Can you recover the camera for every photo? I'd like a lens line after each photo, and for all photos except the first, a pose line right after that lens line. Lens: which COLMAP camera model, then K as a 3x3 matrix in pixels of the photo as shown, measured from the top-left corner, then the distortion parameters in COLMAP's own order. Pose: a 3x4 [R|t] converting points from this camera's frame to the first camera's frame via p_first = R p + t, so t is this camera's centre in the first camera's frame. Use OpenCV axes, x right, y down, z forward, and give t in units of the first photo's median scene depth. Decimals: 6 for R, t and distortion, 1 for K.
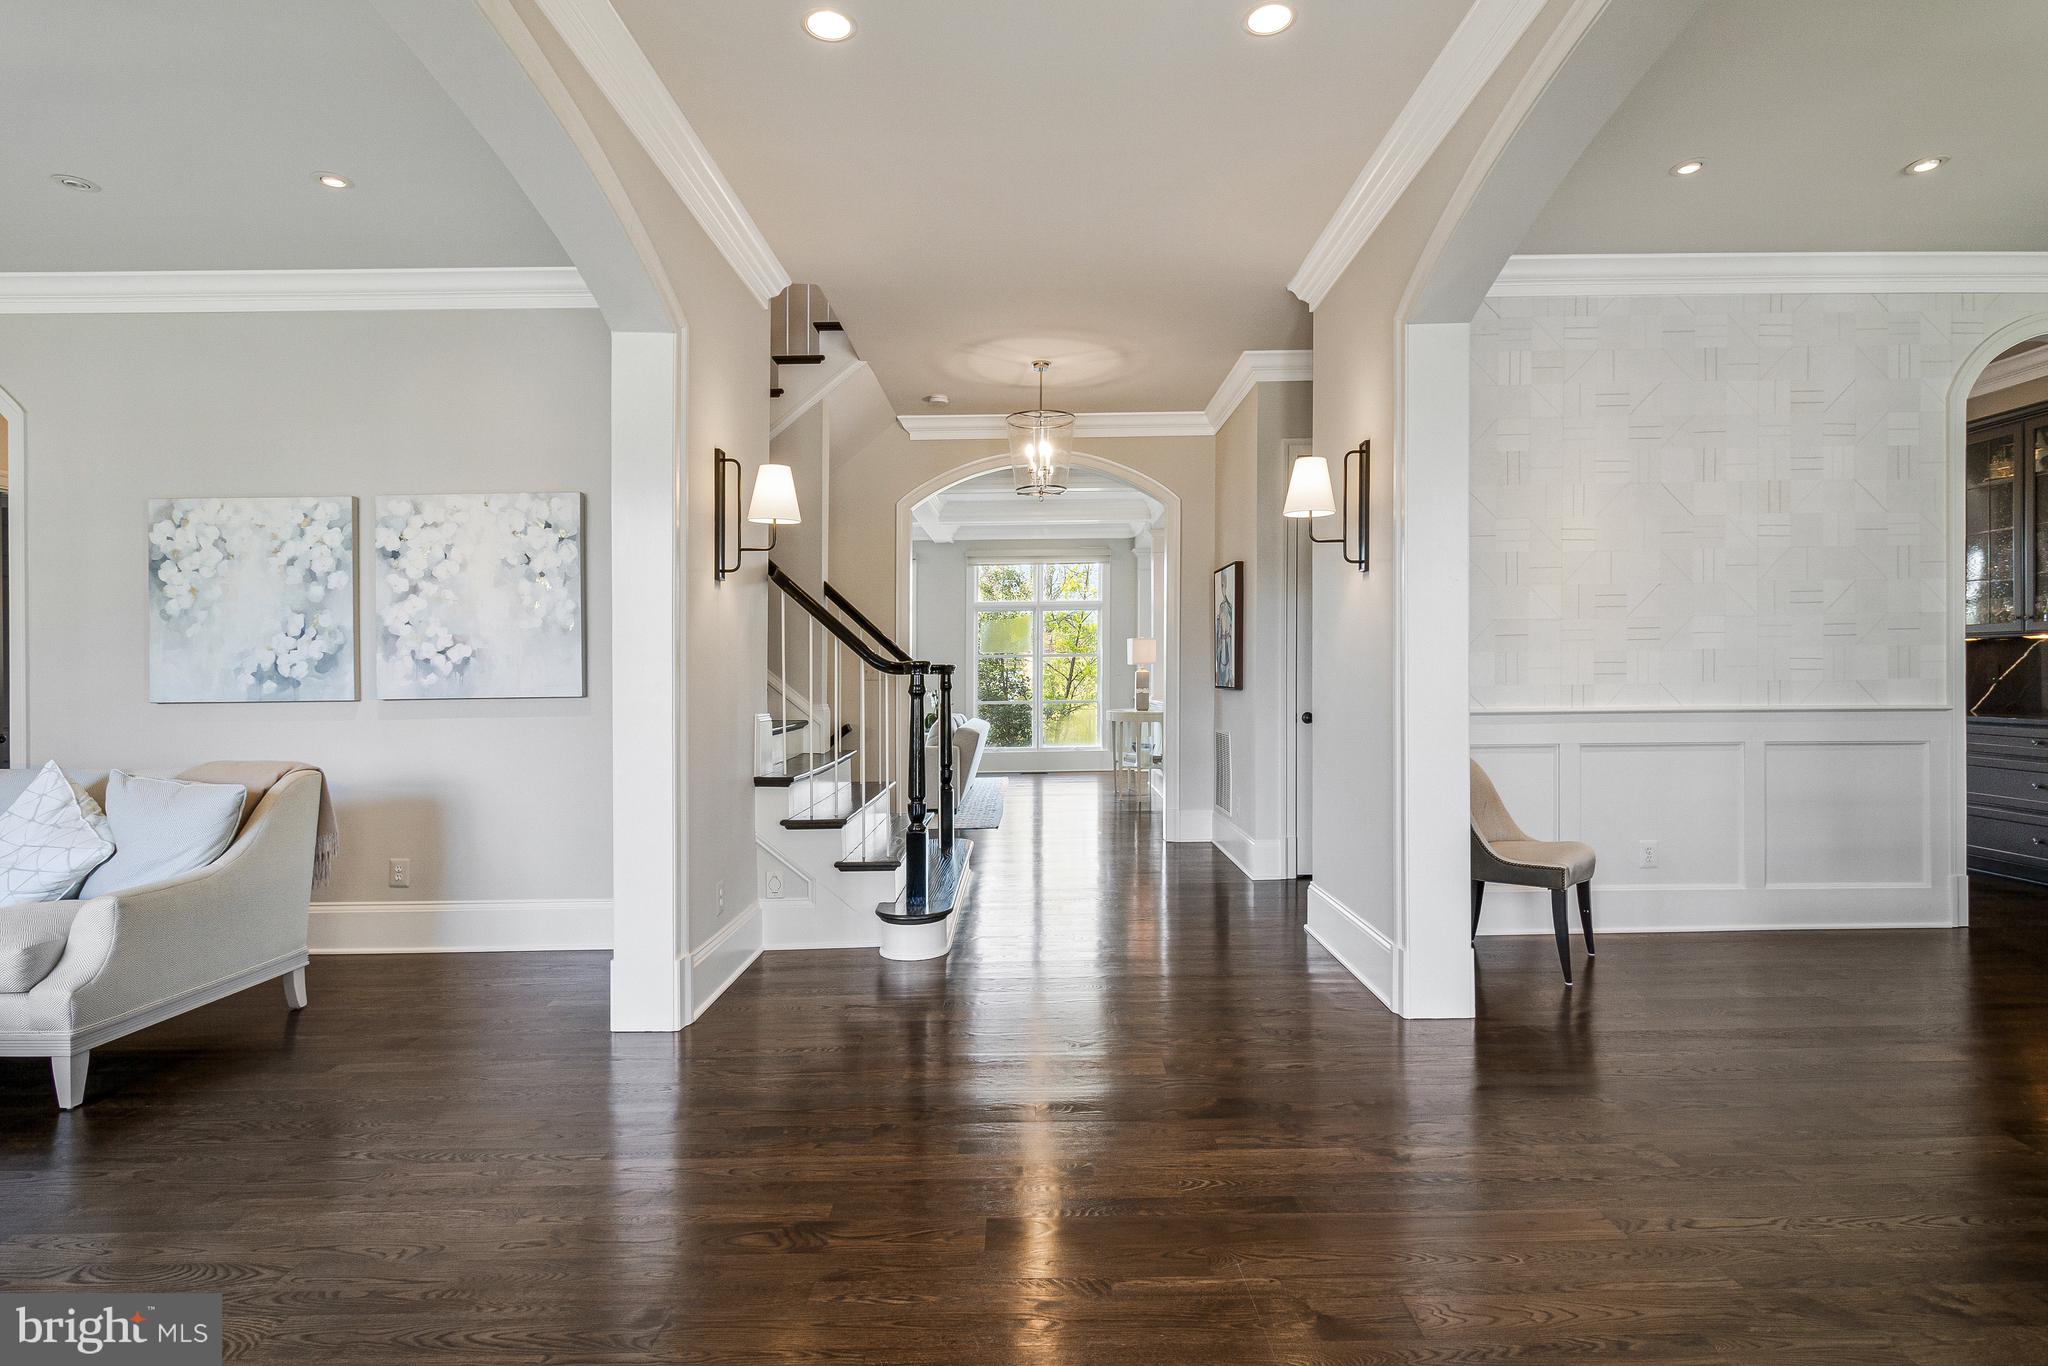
lens RADIAL K [[1006.2, 0, 1024.0], [0, 1006.2, 683.0], [0, 0, 1]] dist [-0.002896, -0.000595]
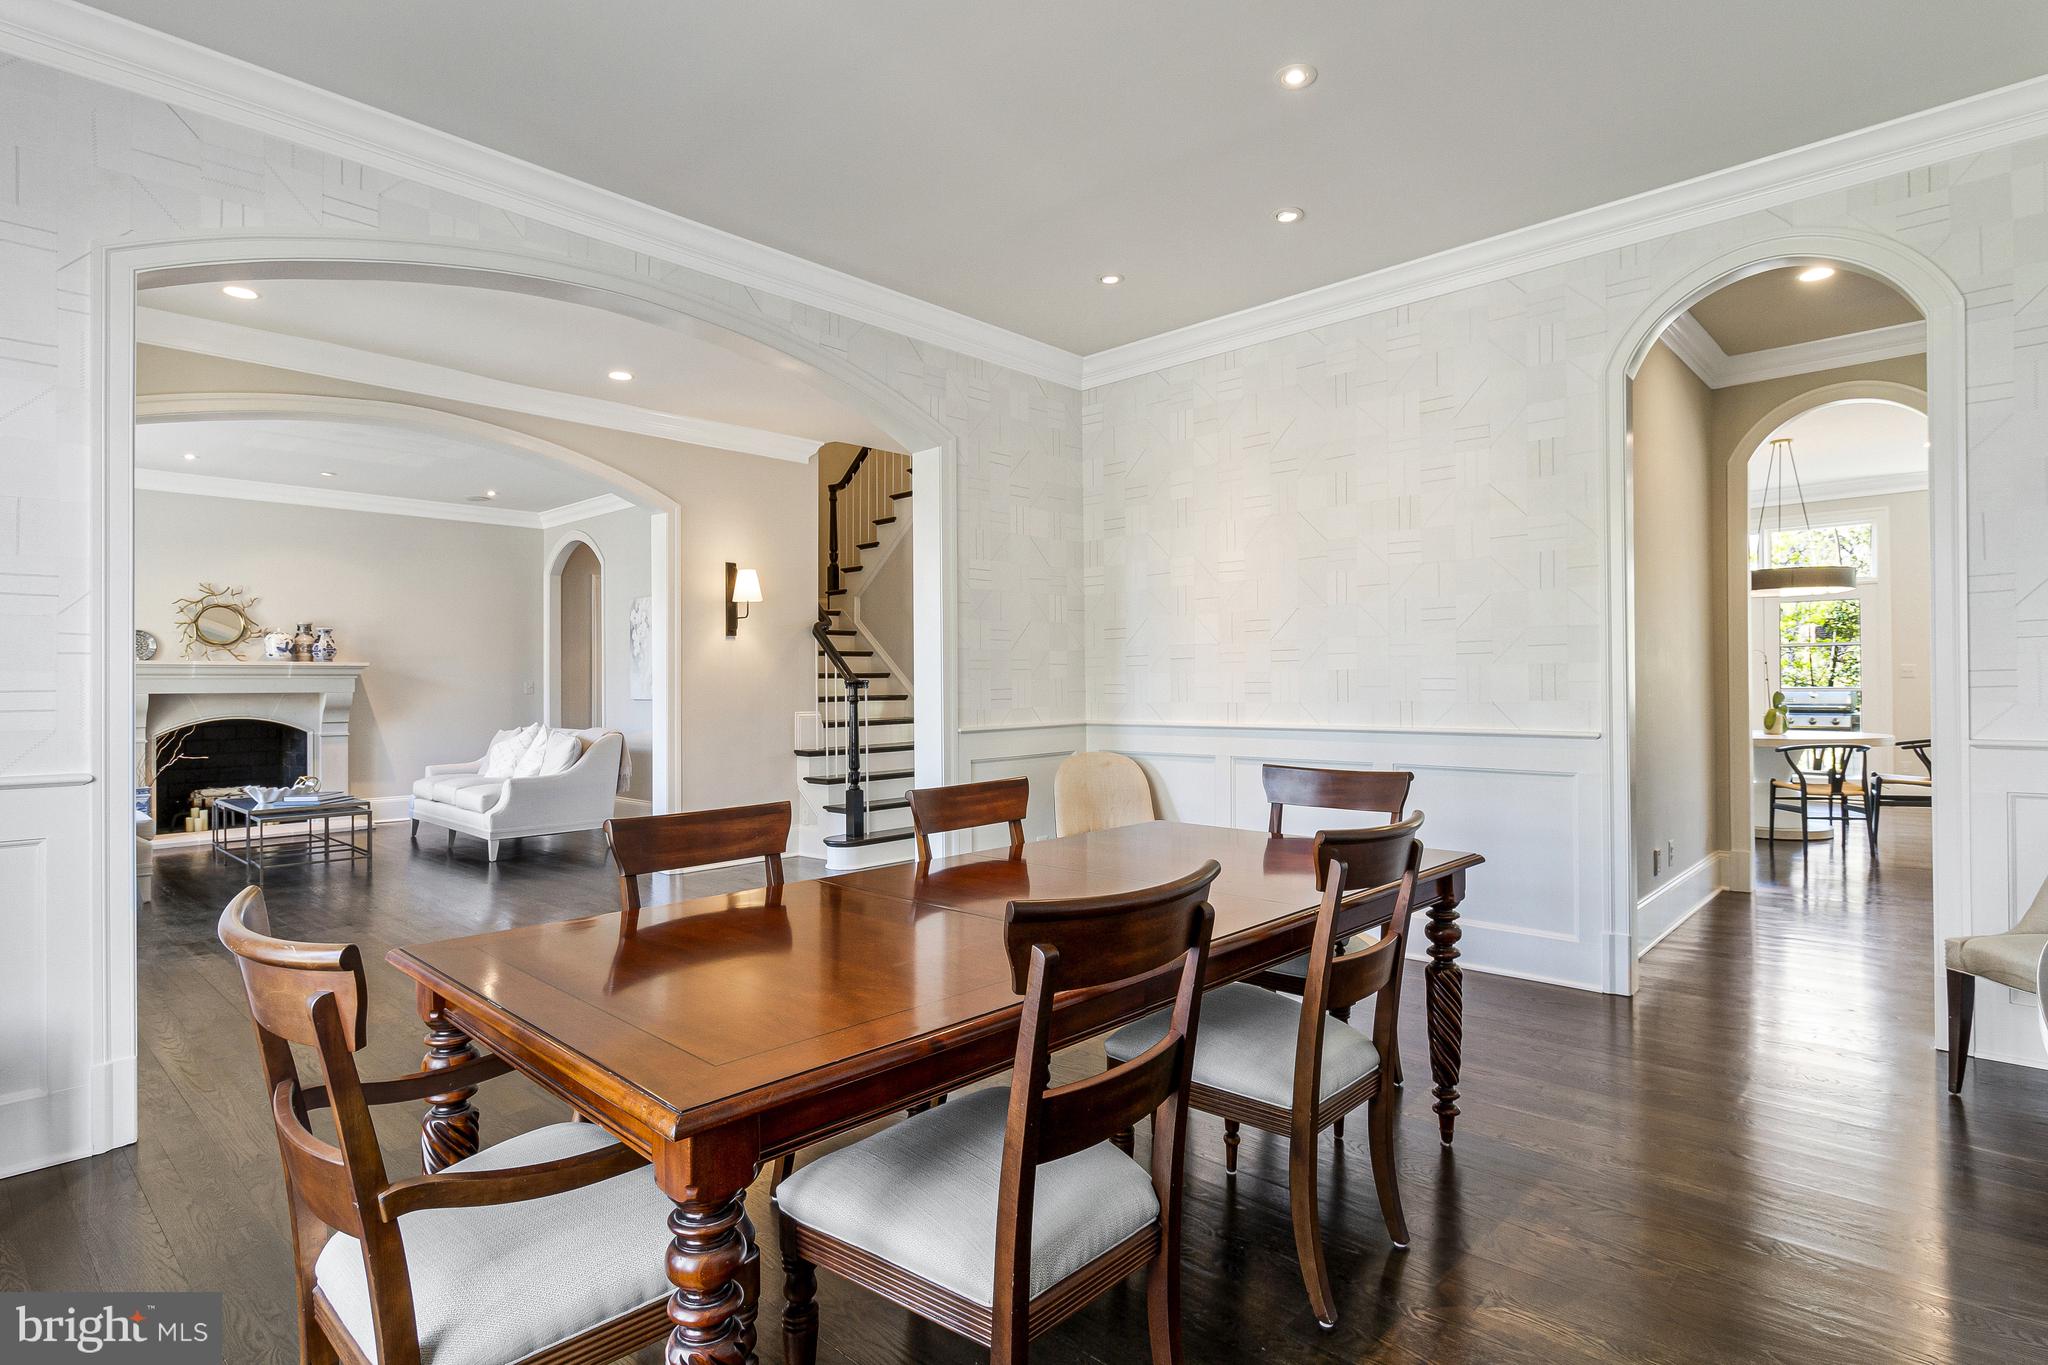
lens RADIAL K [[1035.1, 0, 1024.0], [0, 1035.1, 682.5], [0, 0, 1]] dist [0.000700, -0.000060]
pose [[0.730414, 0.003950, -0.682994, 1.164940], [-0.006965, 0.999974, -0.001666, -0.016804], [0.682969, 0.005974, 0.730423, 0.015460]]
